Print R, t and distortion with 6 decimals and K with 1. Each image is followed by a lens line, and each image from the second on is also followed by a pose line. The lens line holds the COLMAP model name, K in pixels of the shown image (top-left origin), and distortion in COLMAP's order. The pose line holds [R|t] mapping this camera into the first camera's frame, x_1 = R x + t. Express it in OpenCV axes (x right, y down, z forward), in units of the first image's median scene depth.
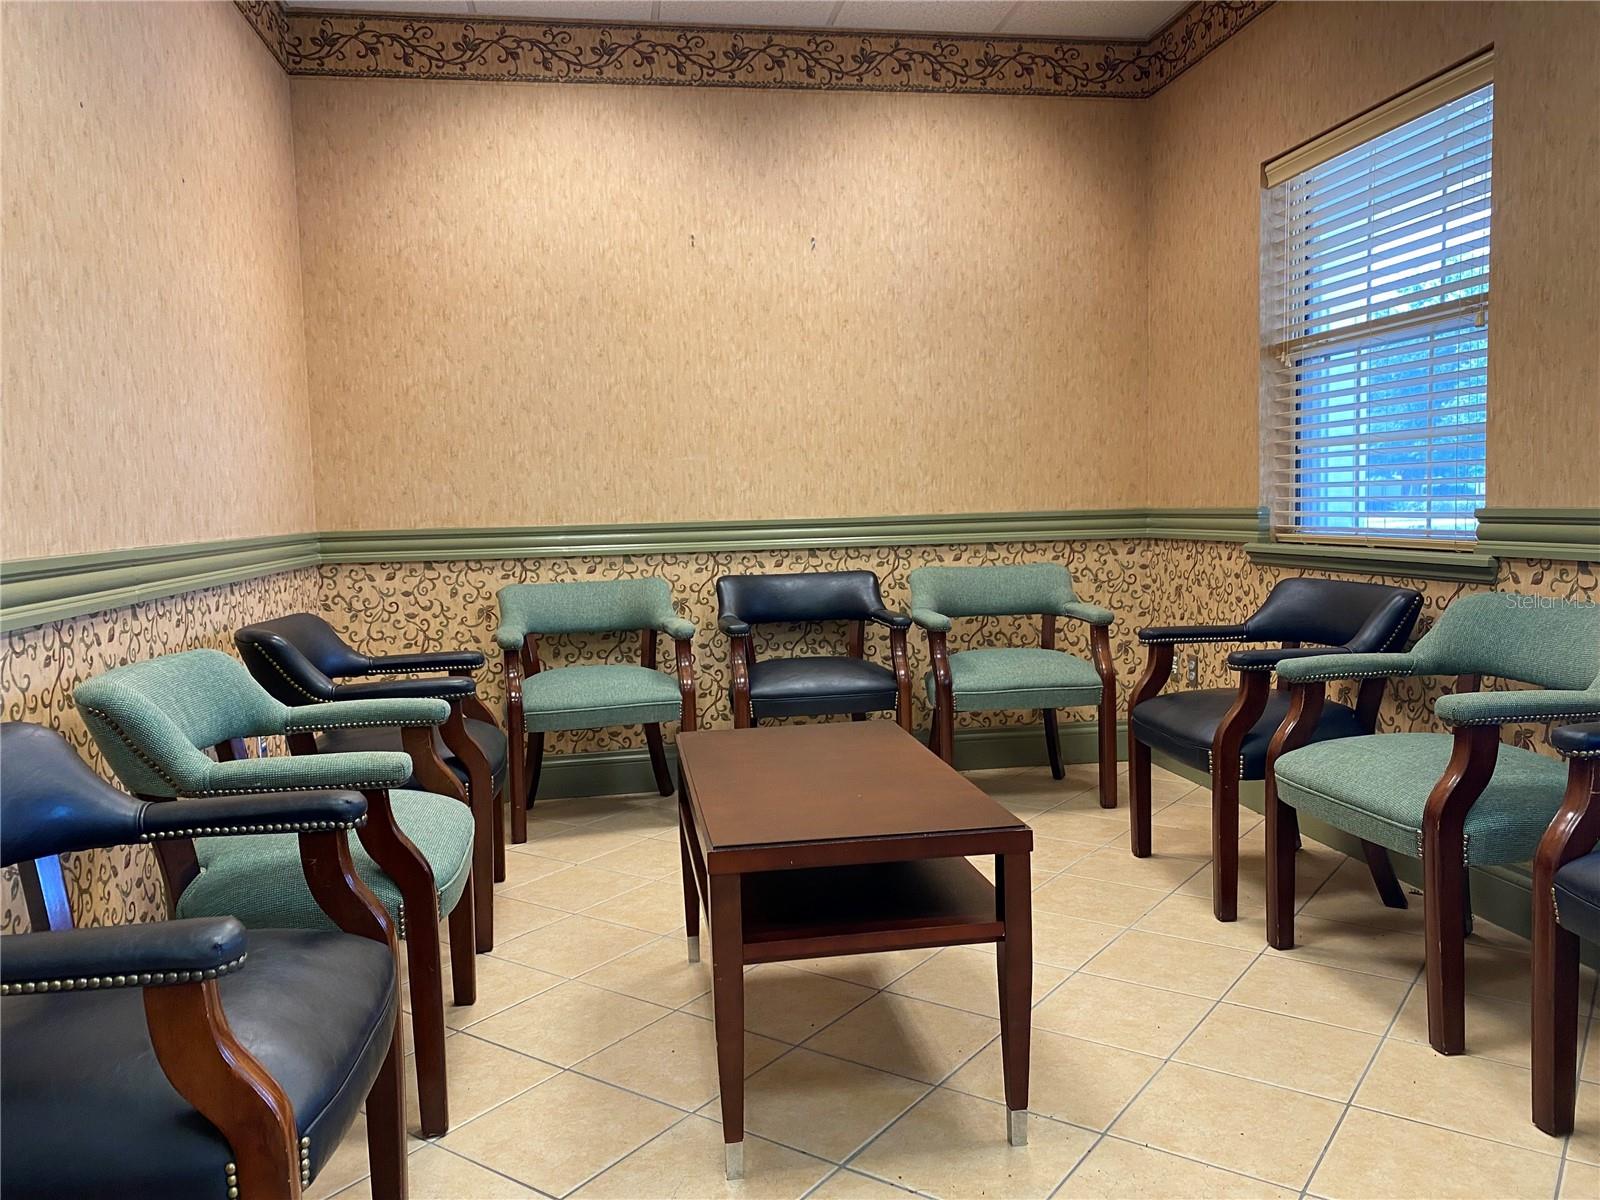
lens RADIAL K [[1250.6, 0, 795.8], [0, 1250.6, 606.7], [0, 0, 1]] dist [0.056854, 0.001912]
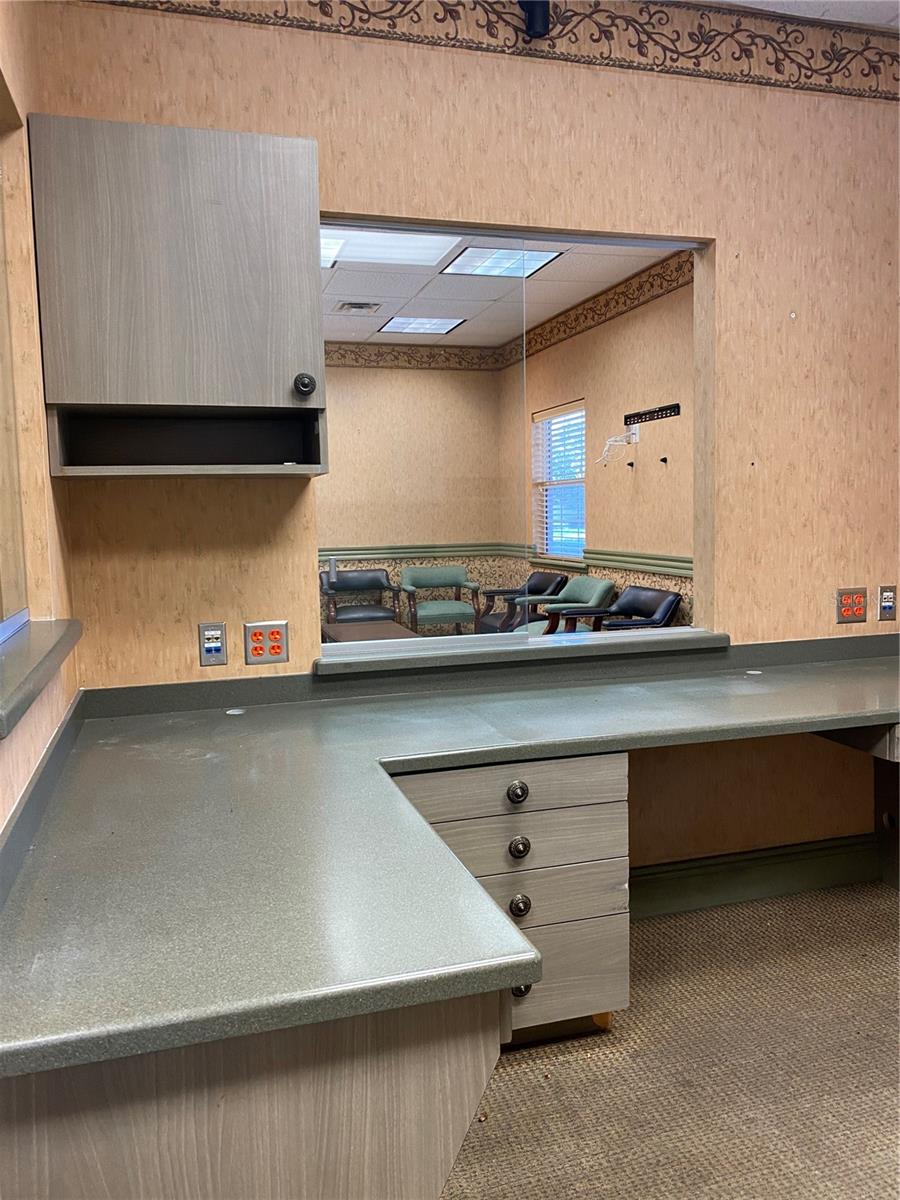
lens RADIAL K [[937.9, 0, 454.3], [0, 937.9, 606.3], [0, 0, 1]] dist [0.056854, 0.001912]
pose [[0.991390, -0.009045, 0.130627, -0.043476], [0.007159, 0.999863, 0.014902, 0.016851], [-0.130744, -0.013839, 0.991320, -0.808261]]
